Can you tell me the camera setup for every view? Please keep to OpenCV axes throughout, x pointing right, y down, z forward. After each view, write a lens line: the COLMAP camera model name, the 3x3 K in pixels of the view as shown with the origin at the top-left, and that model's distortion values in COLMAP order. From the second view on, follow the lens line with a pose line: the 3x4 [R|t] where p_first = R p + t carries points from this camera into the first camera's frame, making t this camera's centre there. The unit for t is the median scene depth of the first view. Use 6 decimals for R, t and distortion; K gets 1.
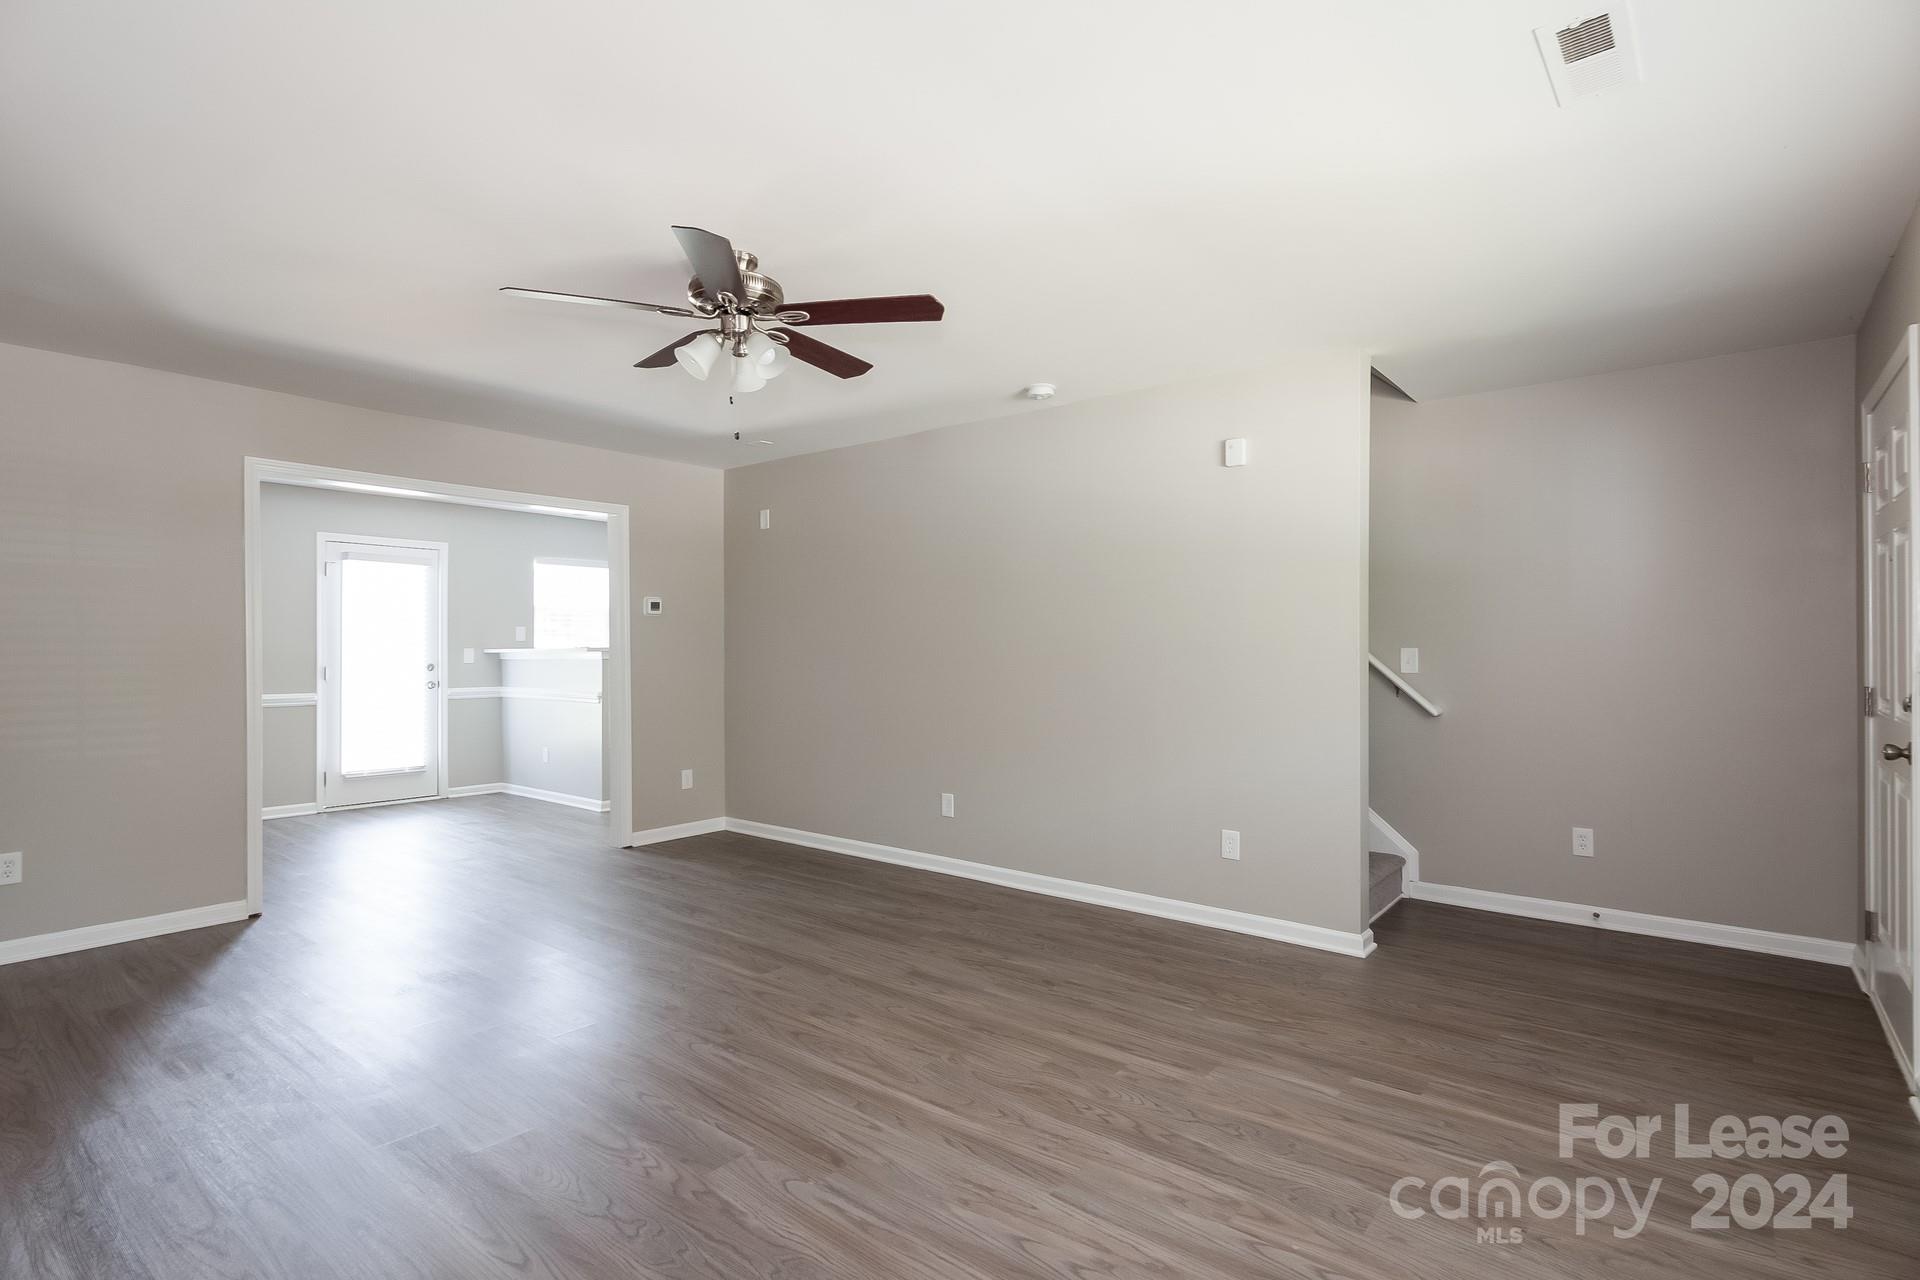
lens RADIAL K [[939.5, 0, 960.0], [0, 939.5, 640.0], [0, 0, 1]] dist [0.020695, -0.000078]
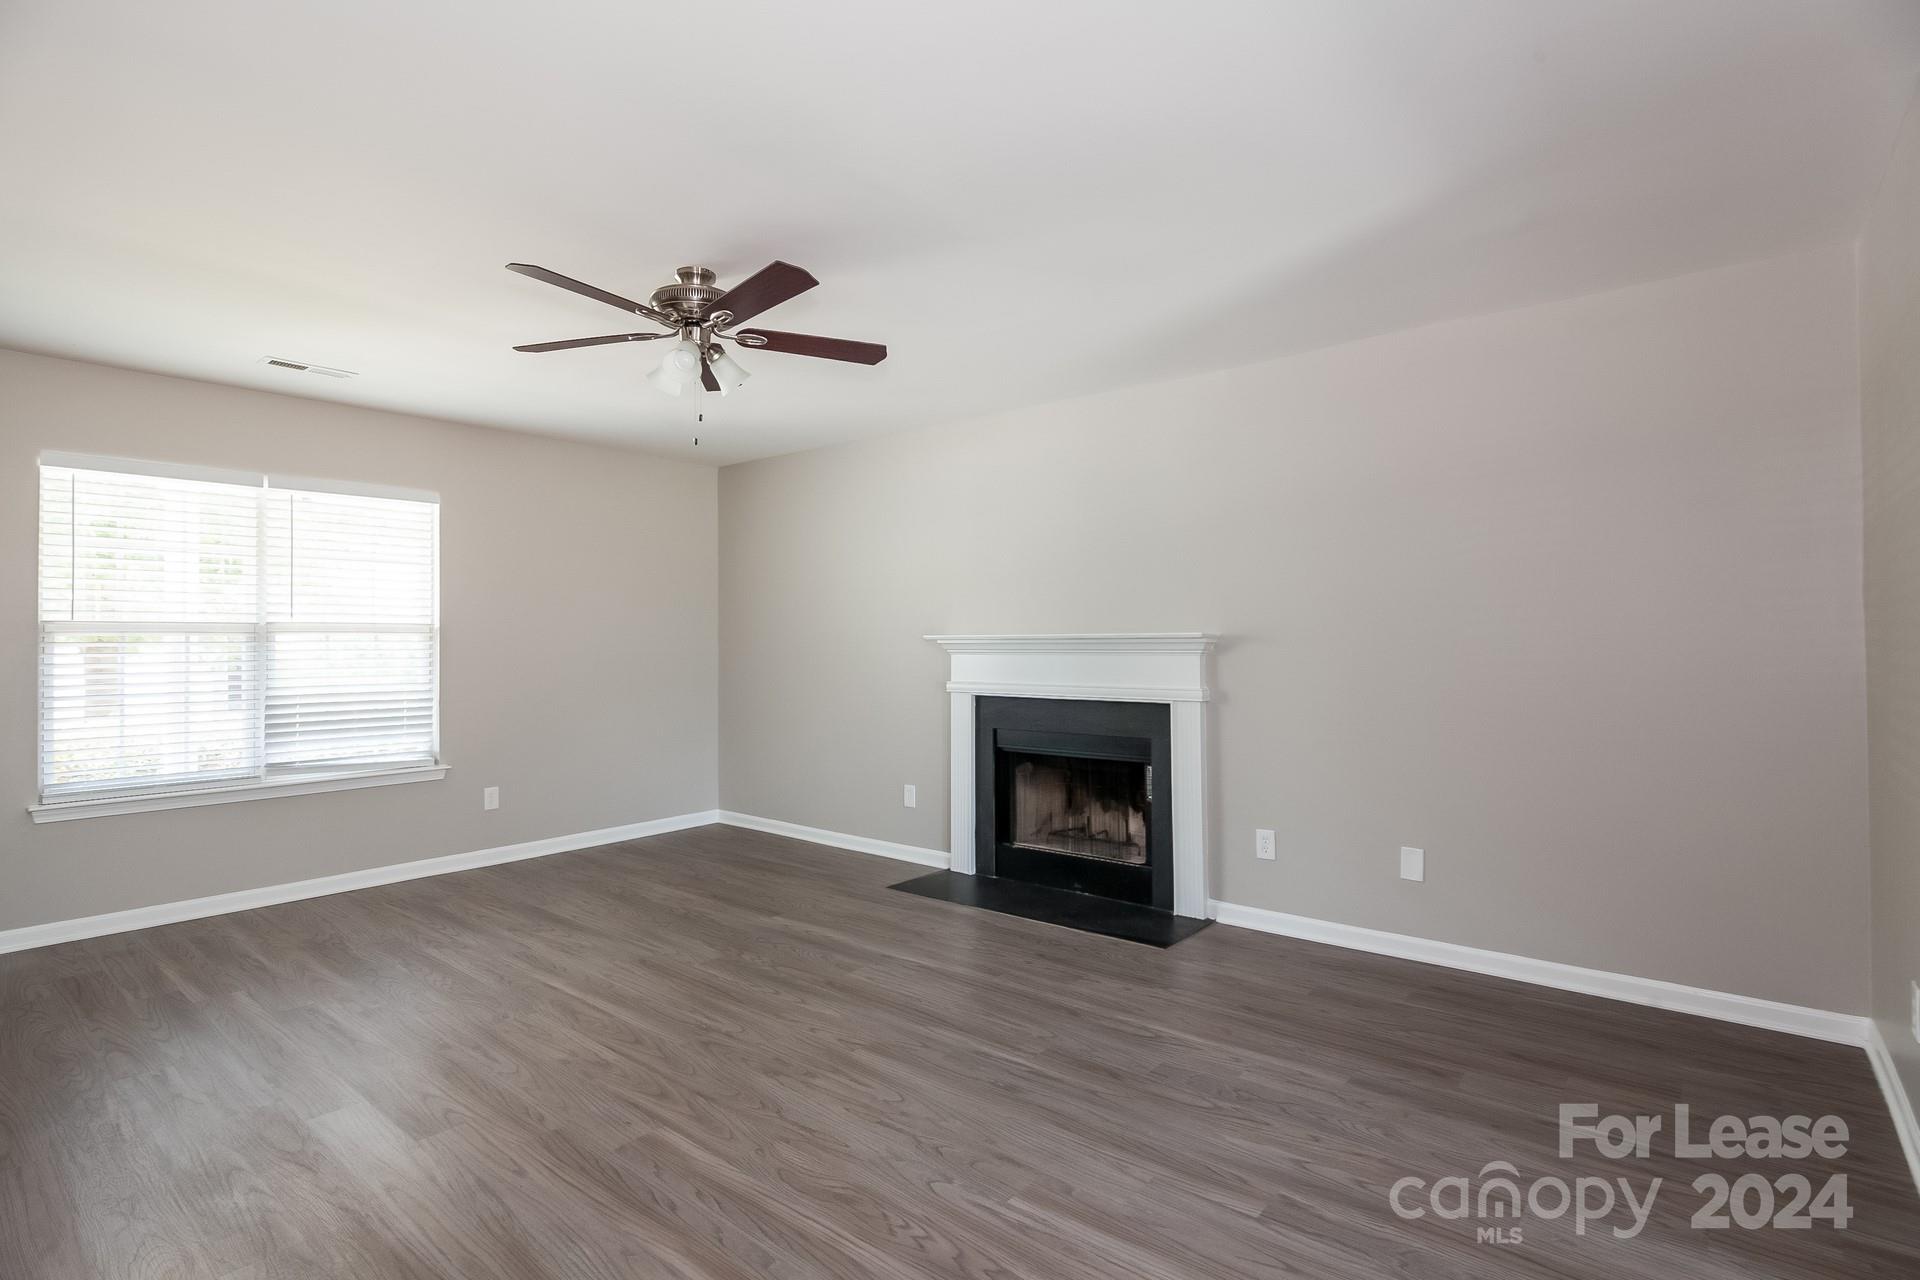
lens RADIAL K [[939.5, 0, 960.0], [0, 939.5, 640.0], [0, 0, 1]] dist [0.020695, -0.000078]
pose [[-0.999969, 0.007787, -0.001280, -0.525436], [0.007798, 0.999933, -0.008590, 0.012931], [0.001213, -0.008599, -0.999962, 2.039688]]
